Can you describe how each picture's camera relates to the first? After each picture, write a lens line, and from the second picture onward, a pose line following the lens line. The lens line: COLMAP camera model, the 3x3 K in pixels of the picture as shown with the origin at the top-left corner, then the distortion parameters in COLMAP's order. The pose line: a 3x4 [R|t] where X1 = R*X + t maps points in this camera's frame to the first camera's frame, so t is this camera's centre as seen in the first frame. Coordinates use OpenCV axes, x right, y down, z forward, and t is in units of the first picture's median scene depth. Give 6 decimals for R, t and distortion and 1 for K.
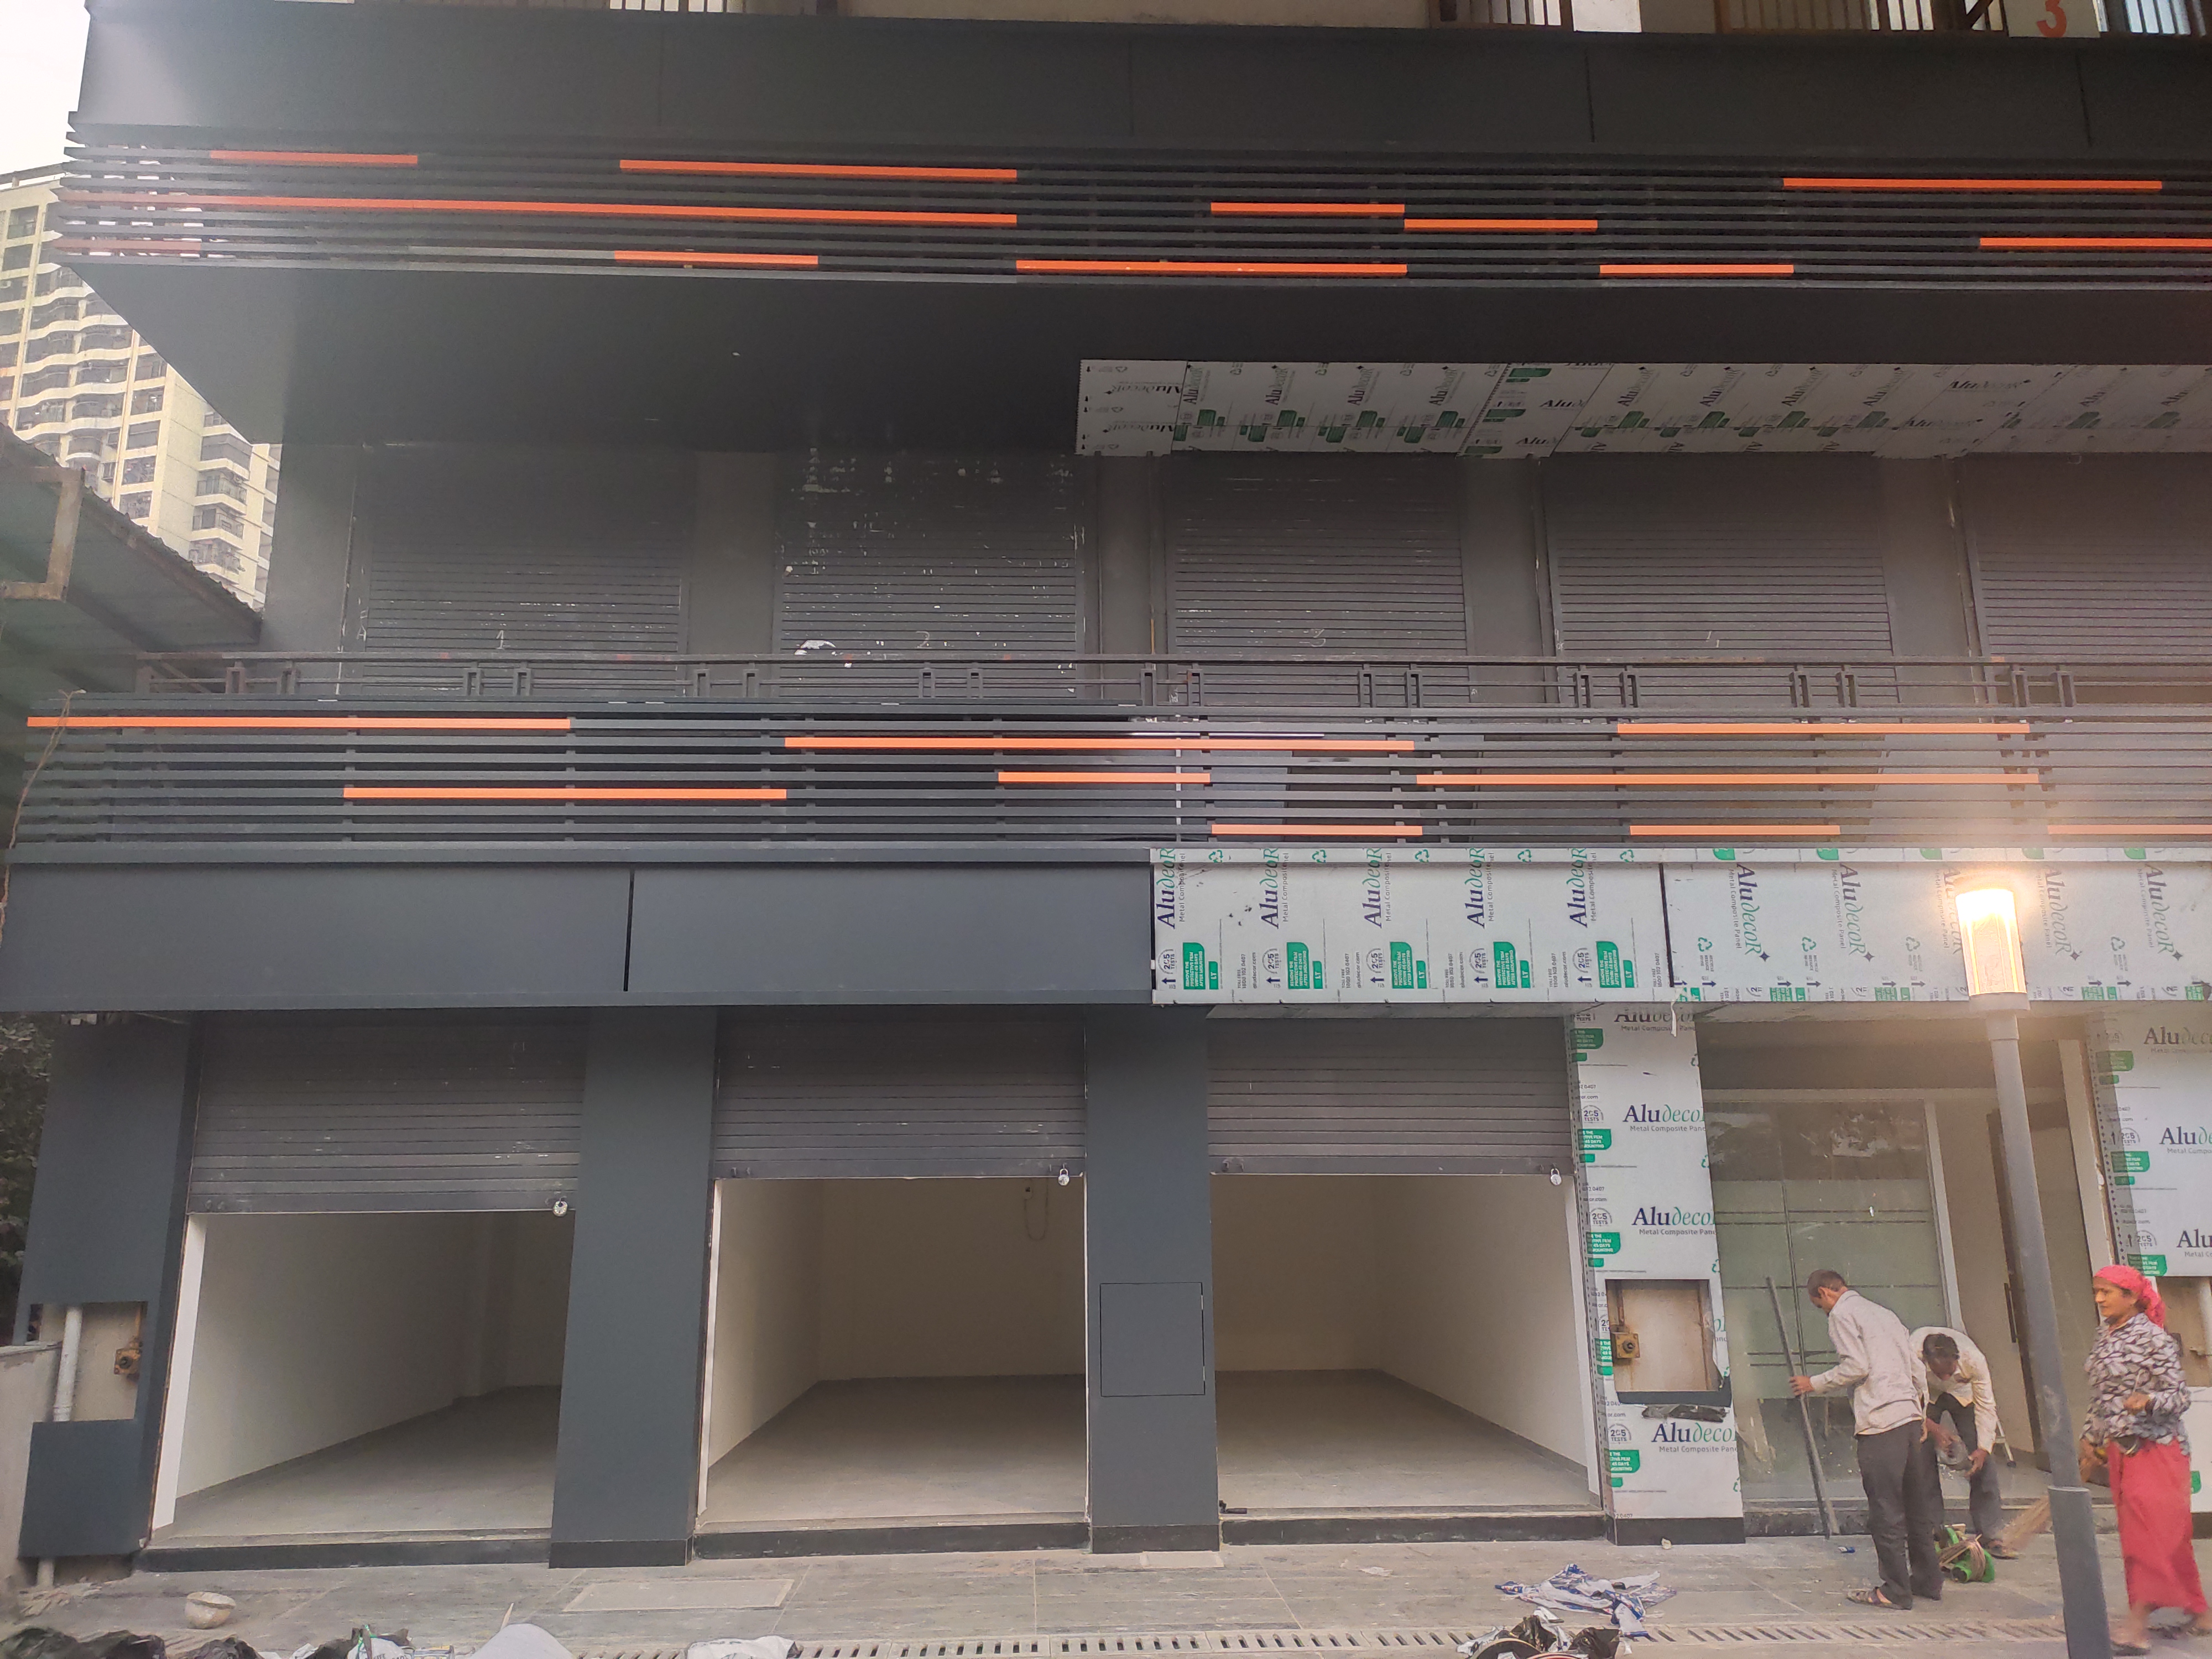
lens RADIAL K [[1647.9, 0, 1108.4], [0, 1647.9, 839.3], [0, 0, 1]] dist [0.060682, -0.042986]
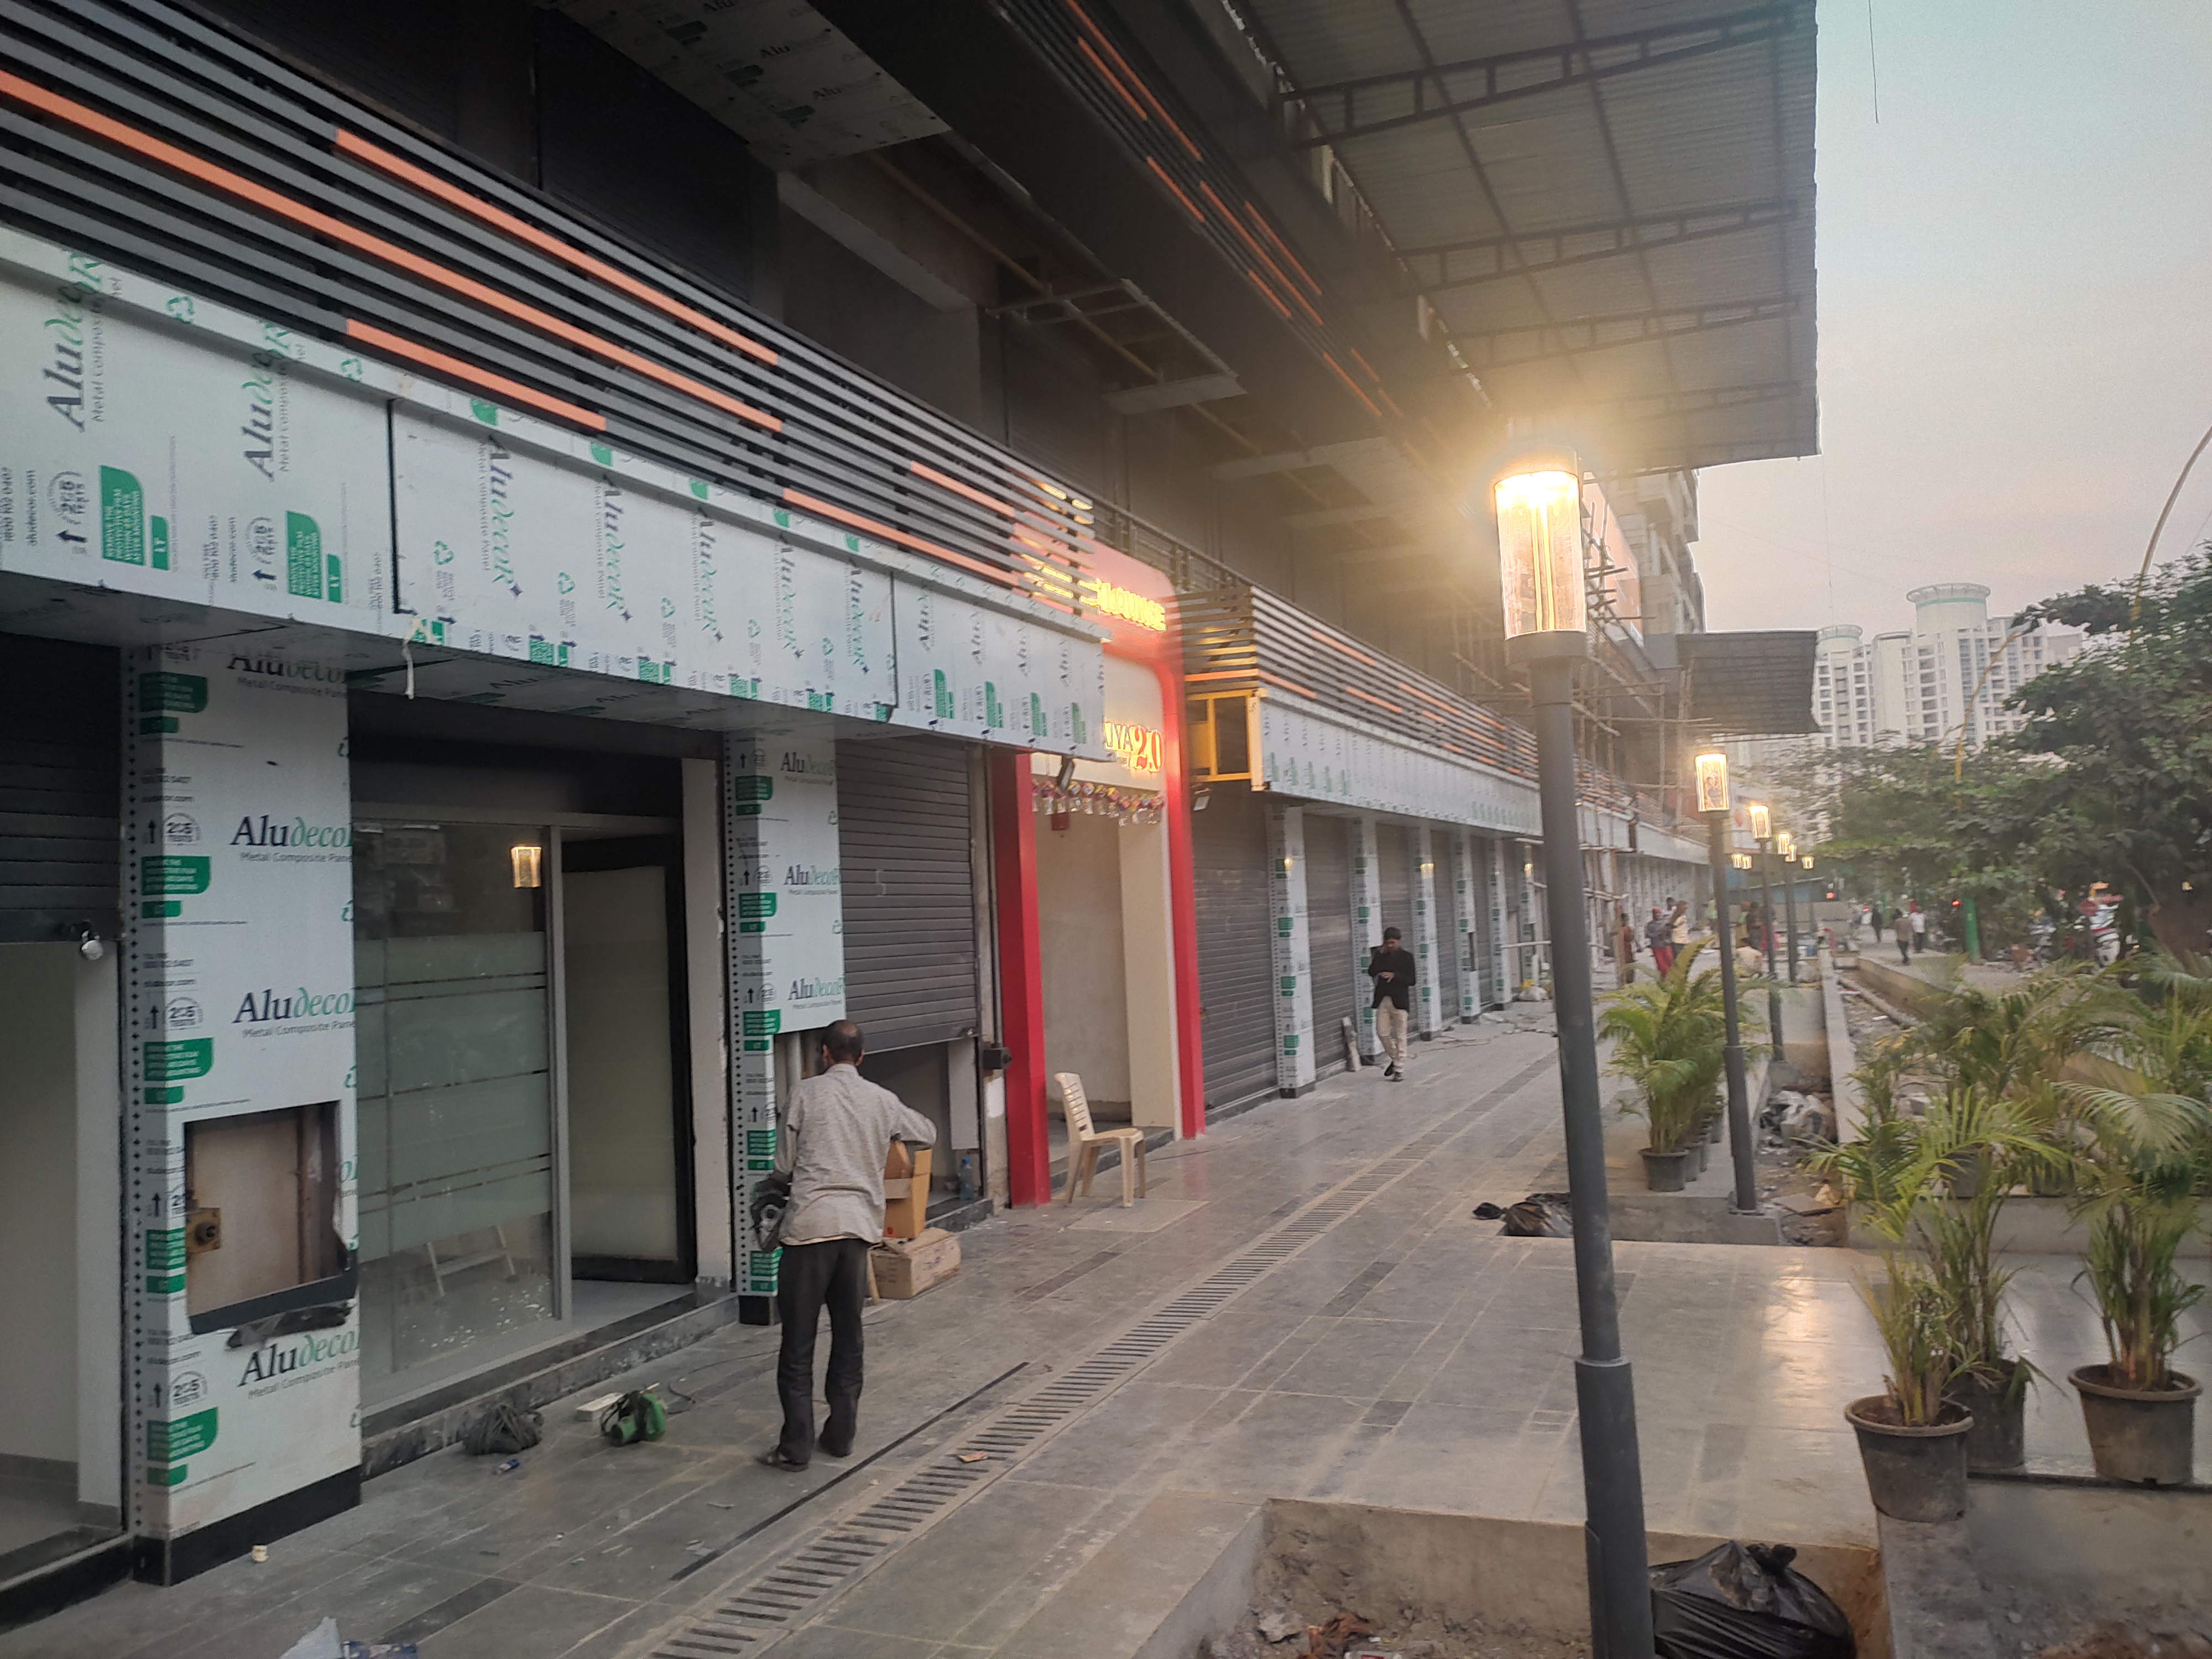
lens RADIAL K [[1647.9, 0, 1102.9], [0, 1647.9, 845.4], [0, 0, 1]] dist [0.060682, -0.042986]
pose [[0.413776, 0.029832, 0.909890, -0.082807], [-0.160024, 0.986285, 0.040435, 0.101908], [-0.896204, -0.162335, 0.412874, 0.509110]]
